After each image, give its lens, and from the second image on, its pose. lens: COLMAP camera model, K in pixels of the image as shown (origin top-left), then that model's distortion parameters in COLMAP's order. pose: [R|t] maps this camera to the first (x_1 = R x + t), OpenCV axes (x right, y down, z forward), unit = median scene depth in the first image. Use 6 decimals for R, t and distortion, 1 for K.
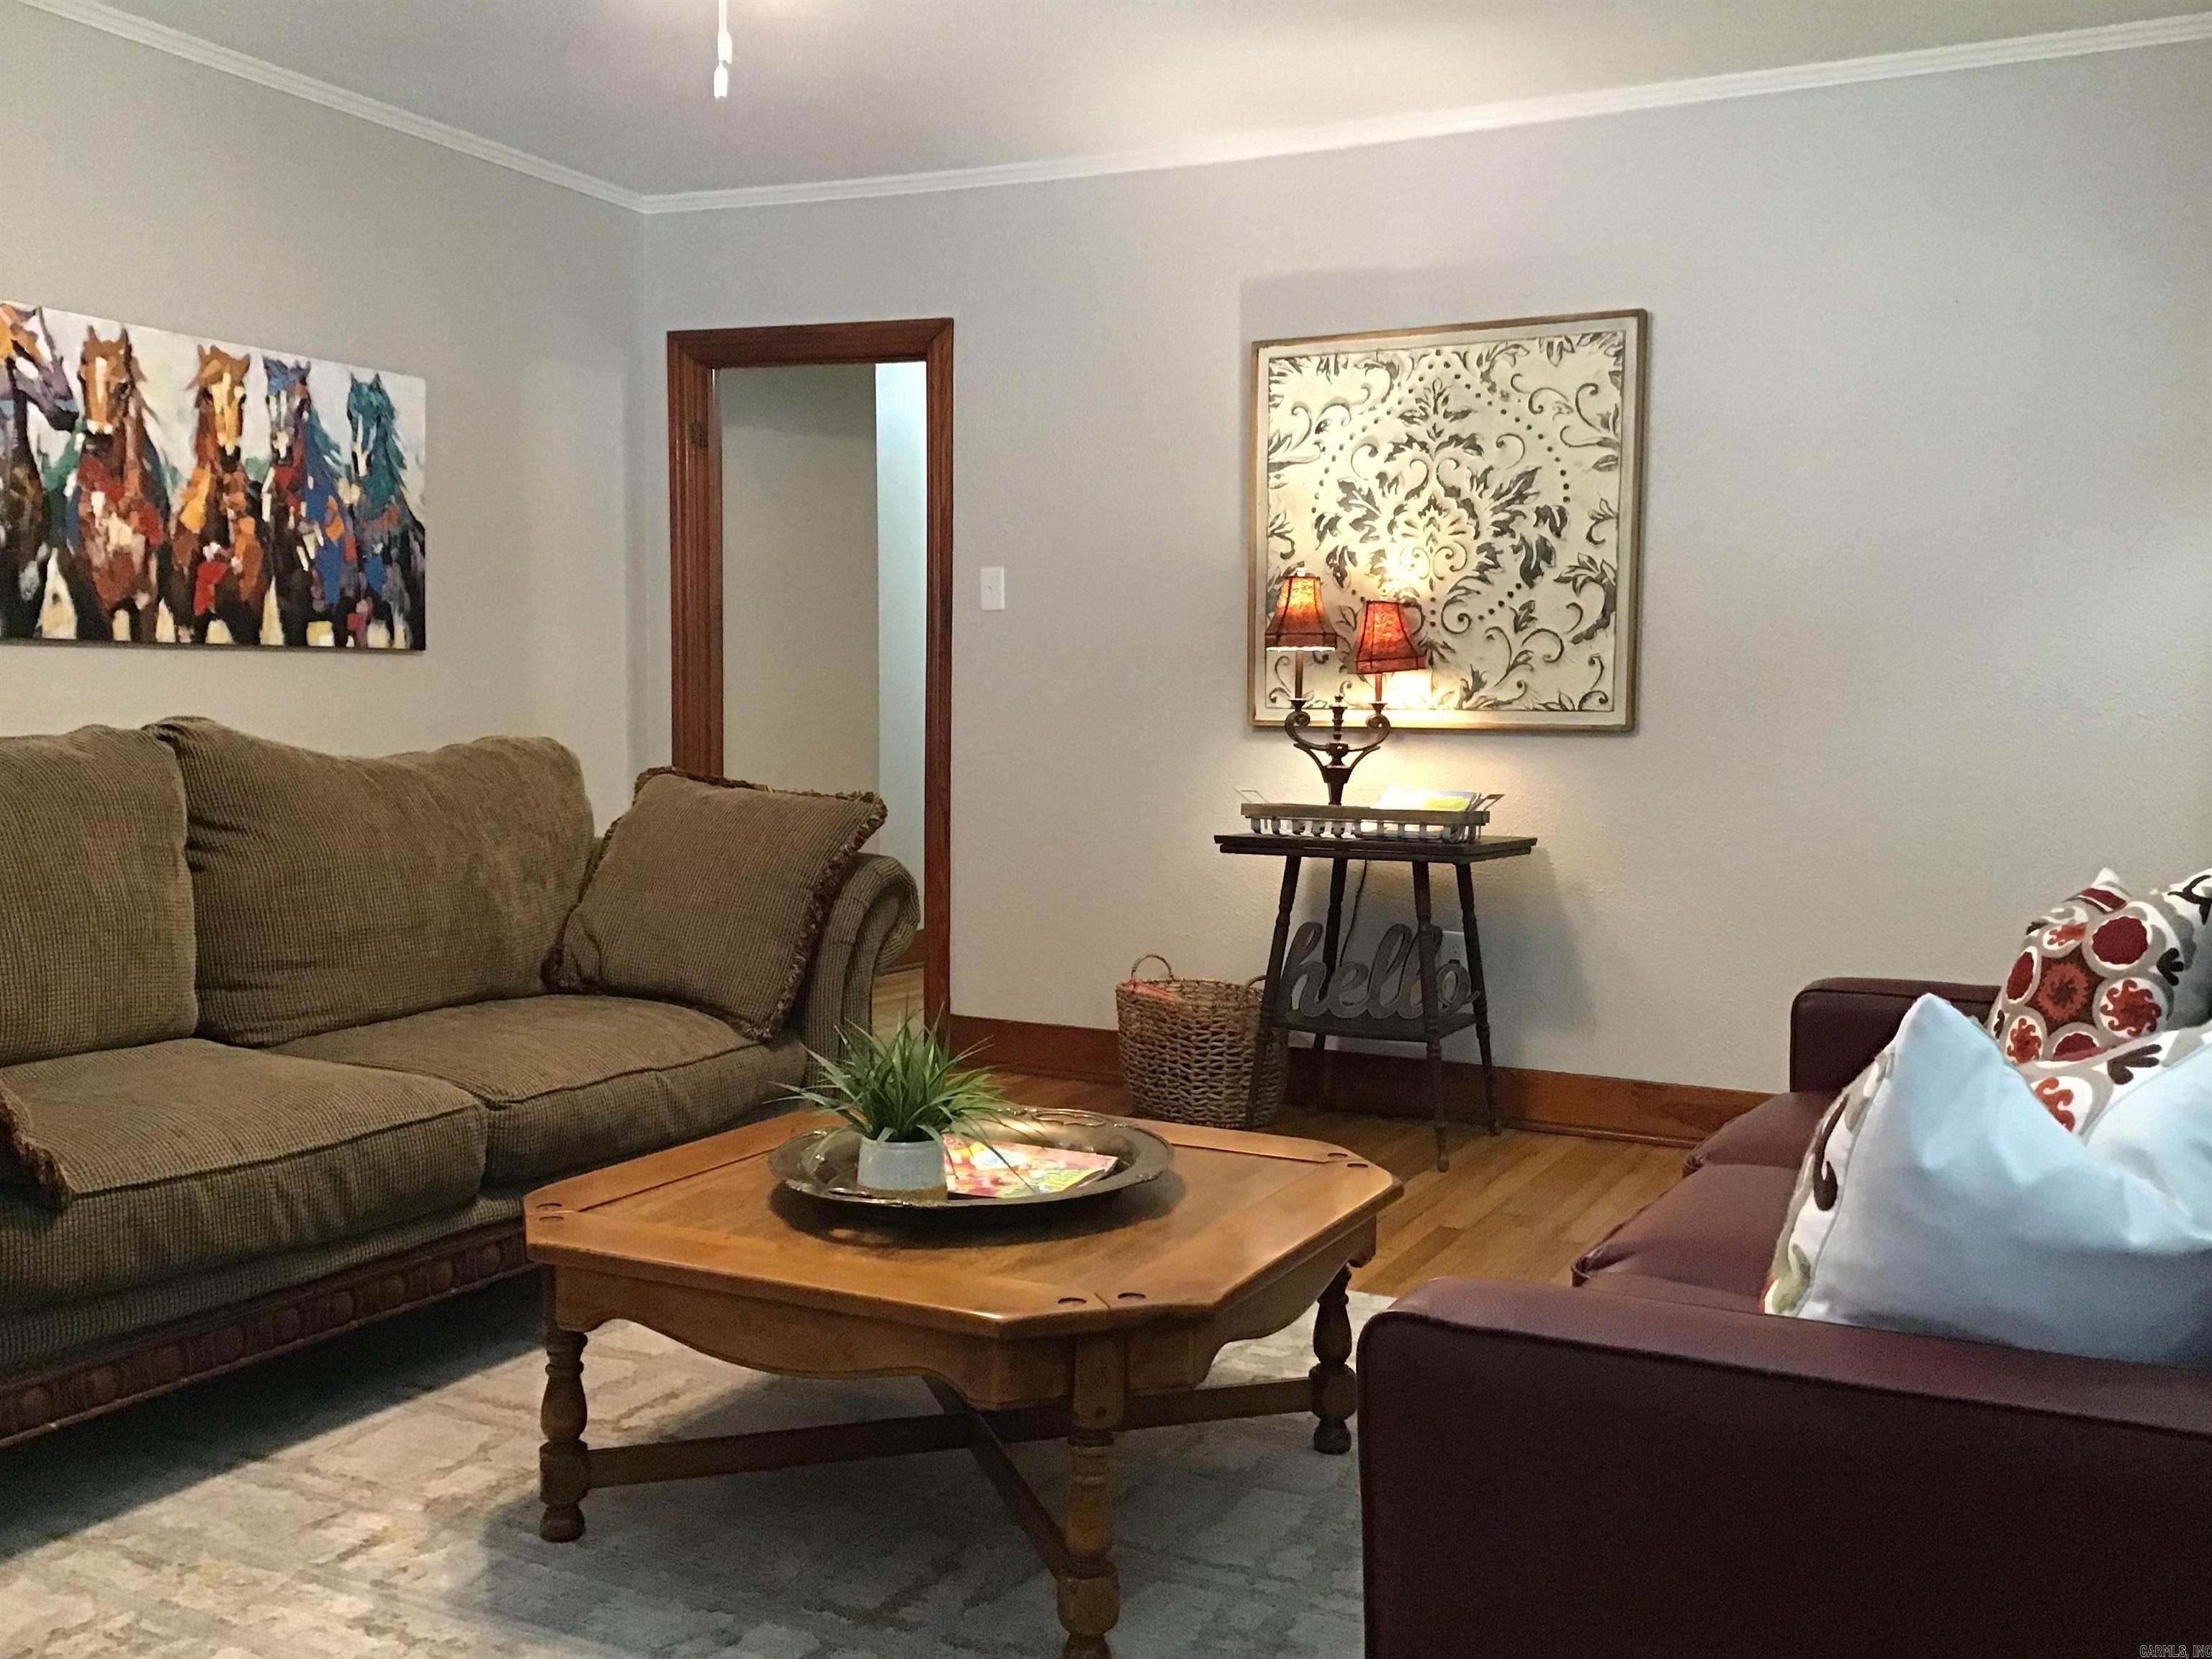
lens RADIAL K [[1996.7, 0, 1115.4], [0, 1996.7, 828.4], [0, 0, 1]] dist [0.113063, -0.180941]
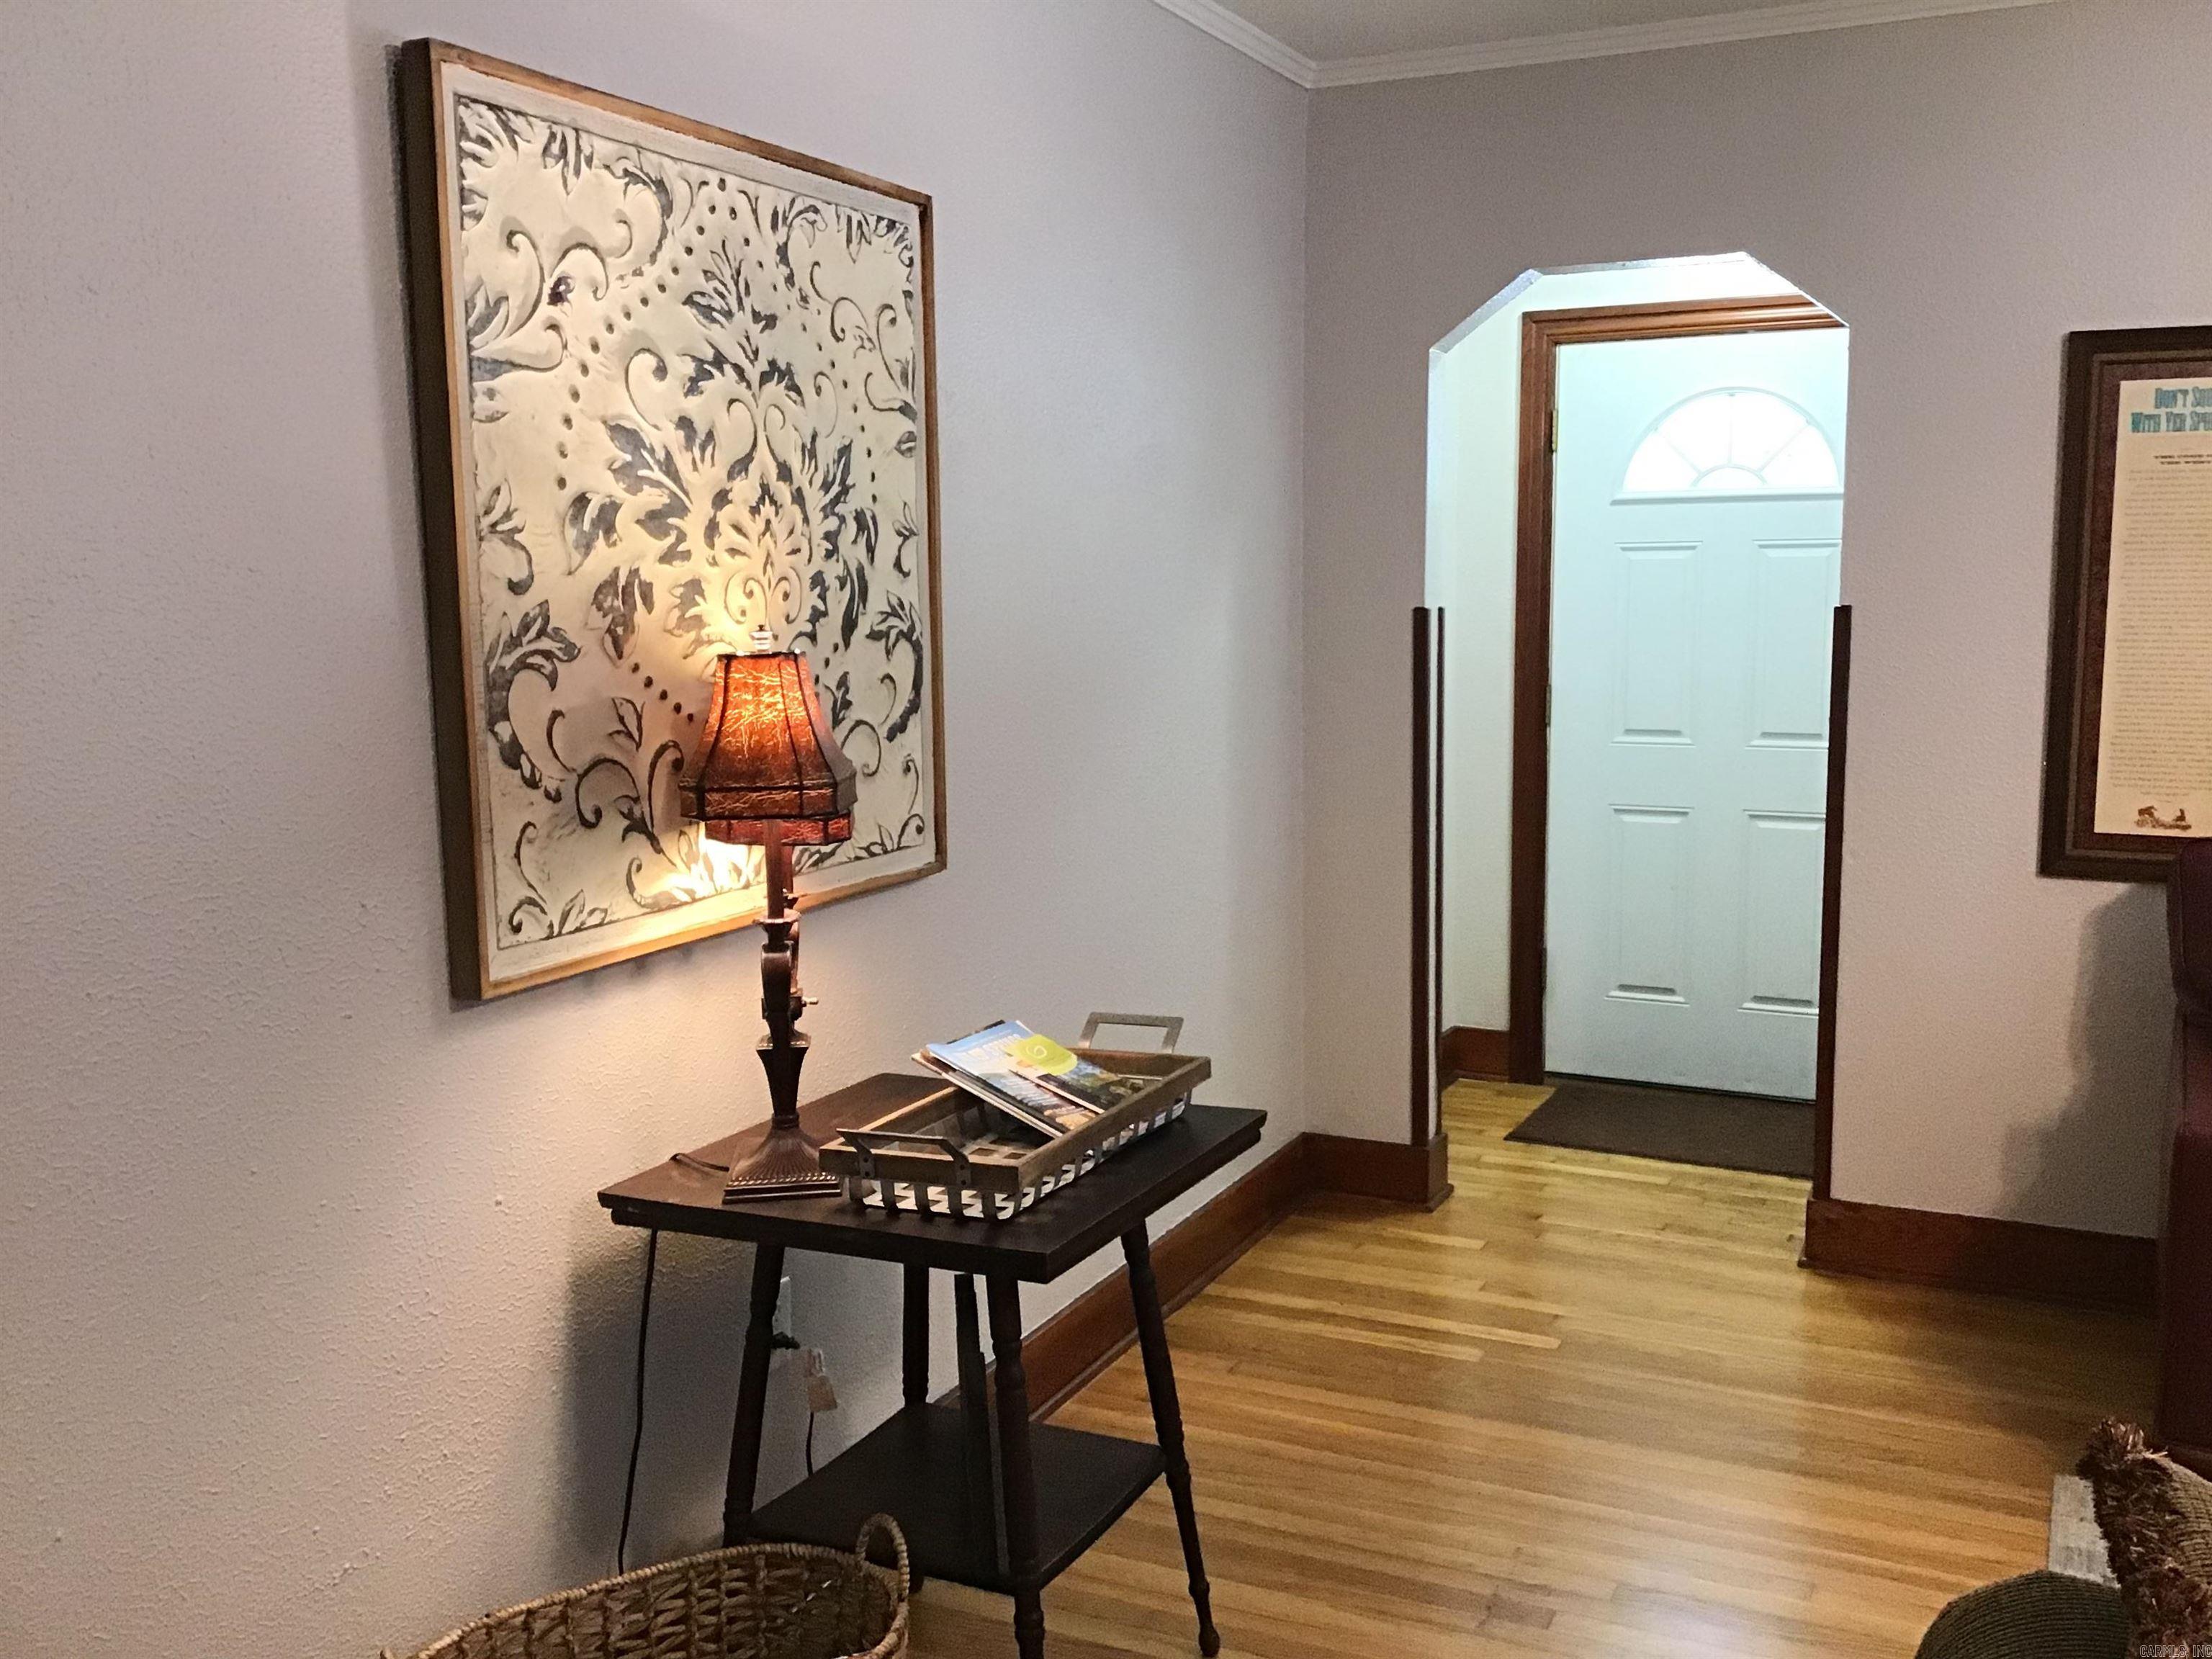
lens RADIAL K [[1996.7, 0, 1163.3], [0, 1996.7, 805.9], [0, 0, 1]] dist [0.113063, -0.180941]
pose [[-0.033443, -0.131940, 0.990693, -0.360543], [0.064665, 0.988885, 0.133882, -0.144640], [-0.997346, 0.068541, -0.024540, 0.917024]]
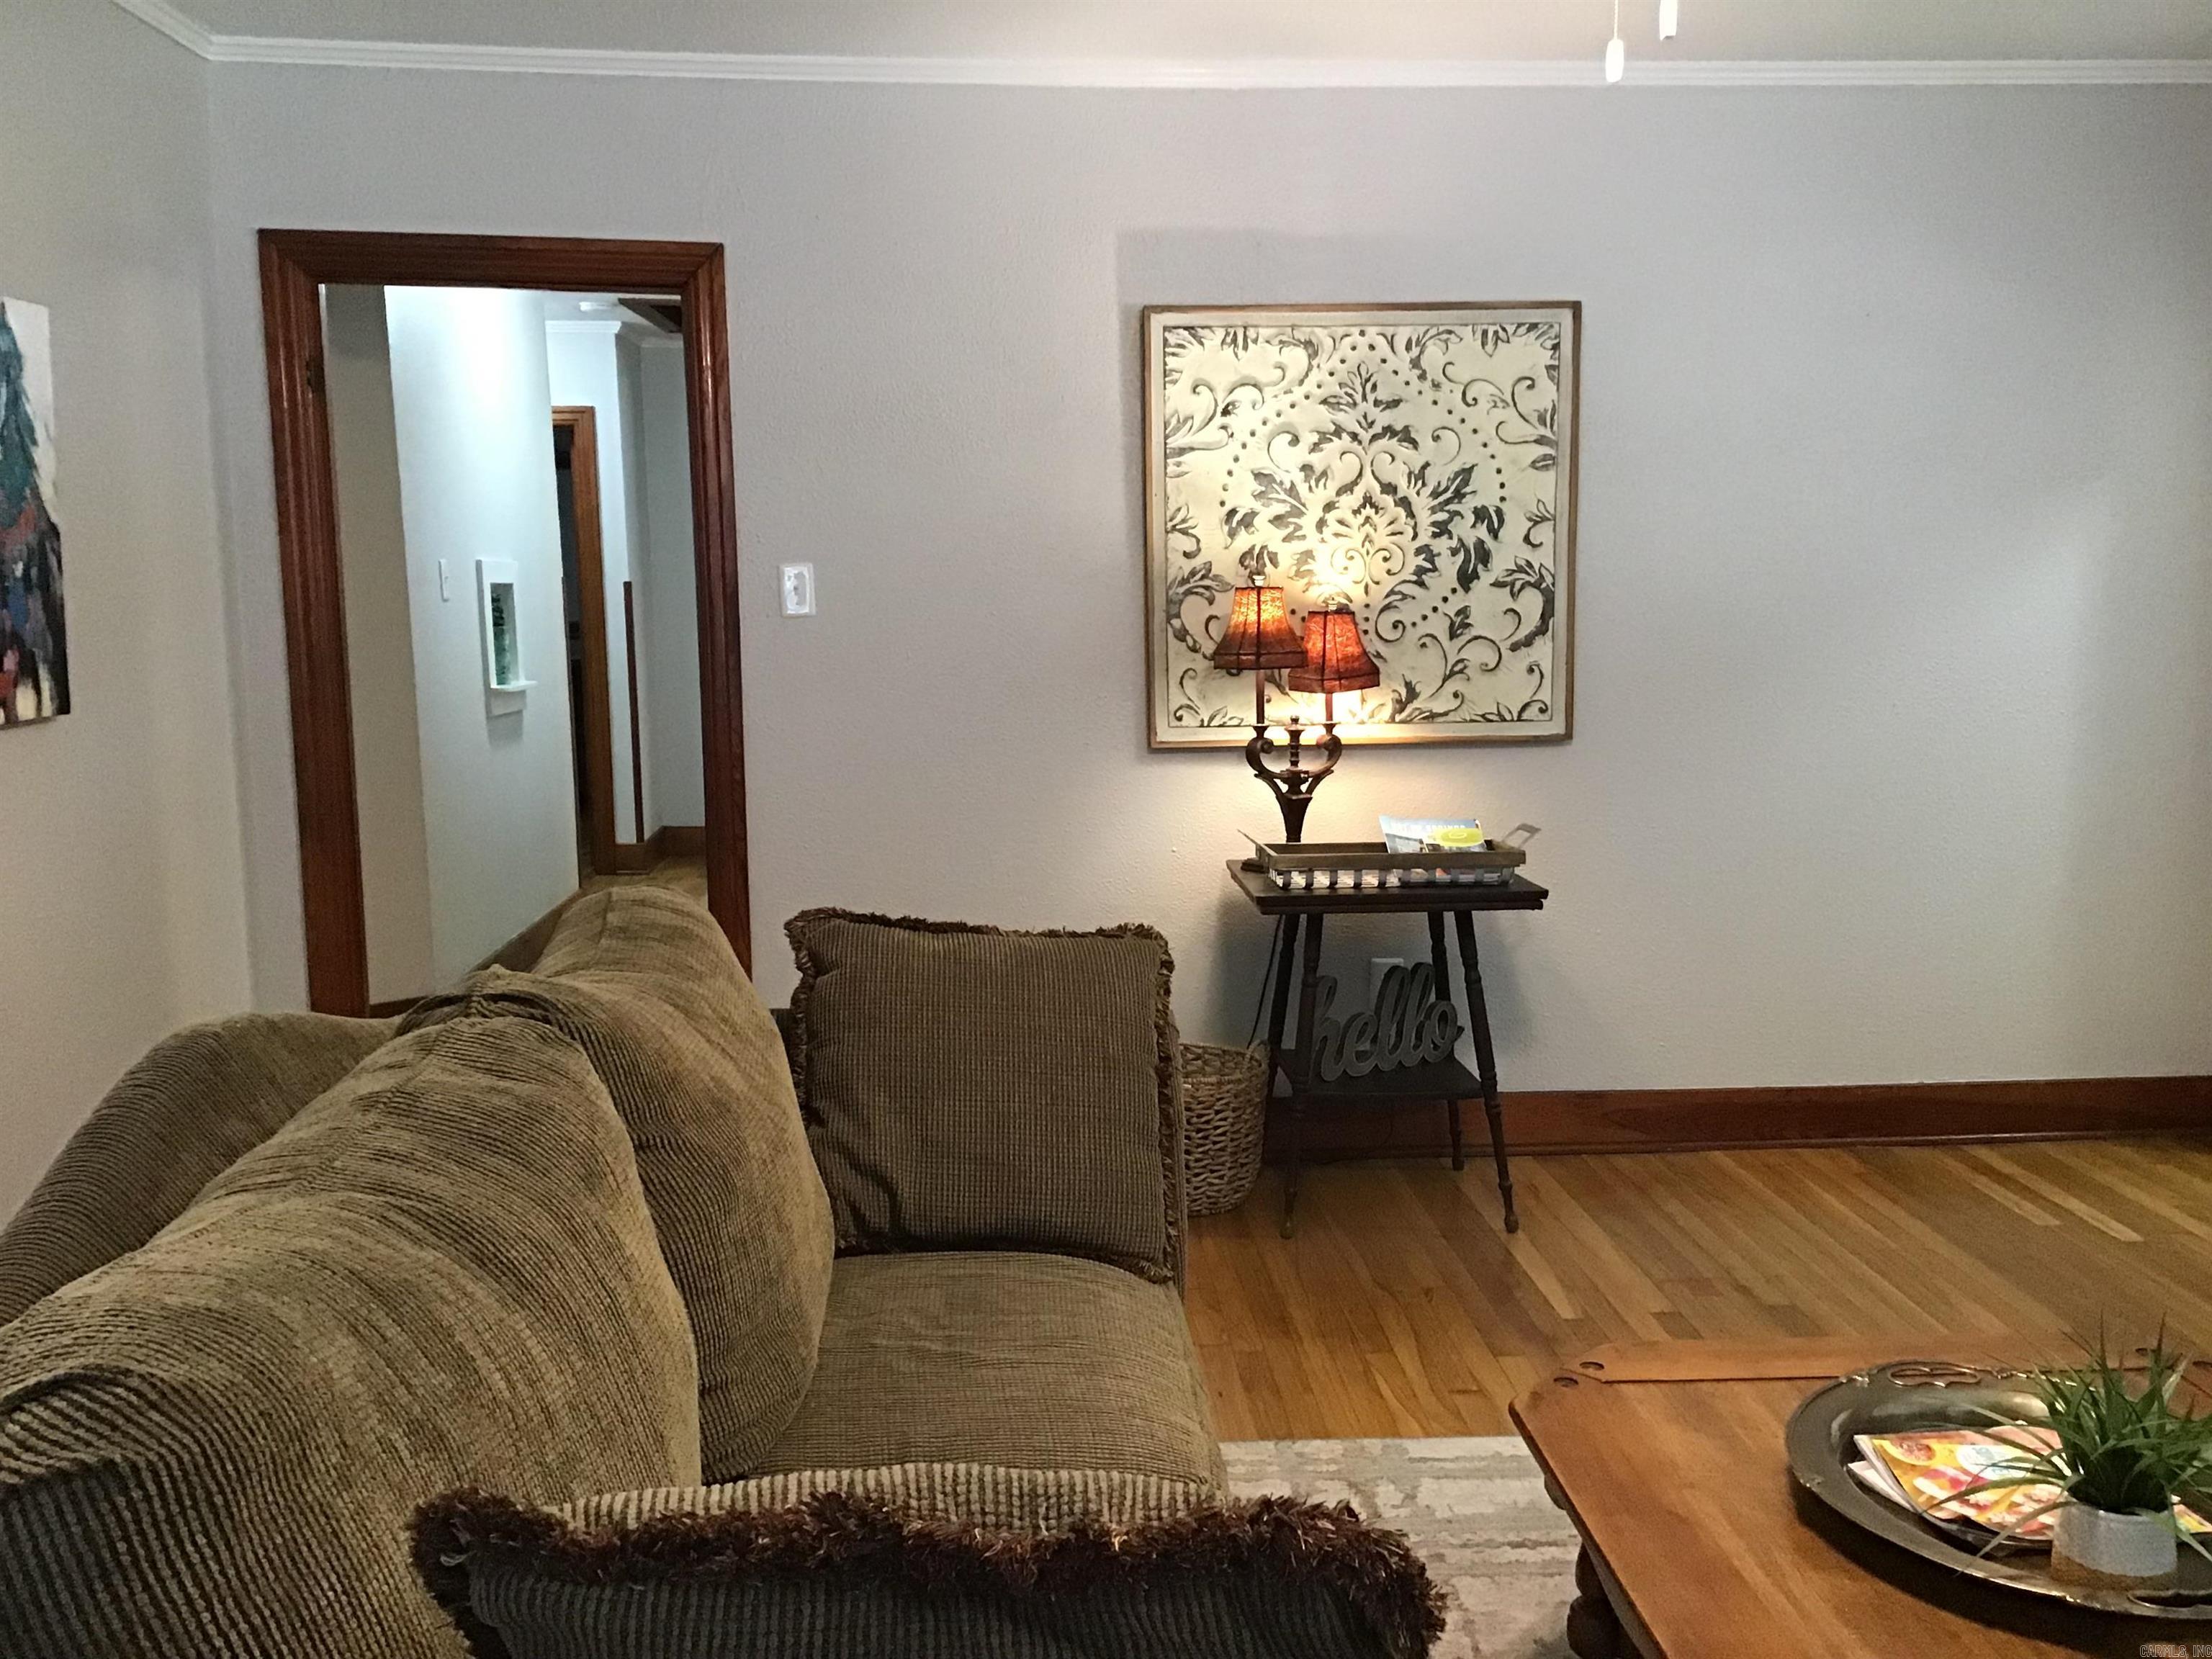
lens RADIAL K [[1996.7, 0, 1103.8], [0, 1996.7, 822.7], [0, 0, 1]] dist [0.113063, -0.180941]
pose [[0.865322, -0.085099, 0.493940, -0.410037], [0.051636, 0.995373, 0.081028, -0.096145], [-0.498550, -0.044610, 0.865712, 0.262023]]
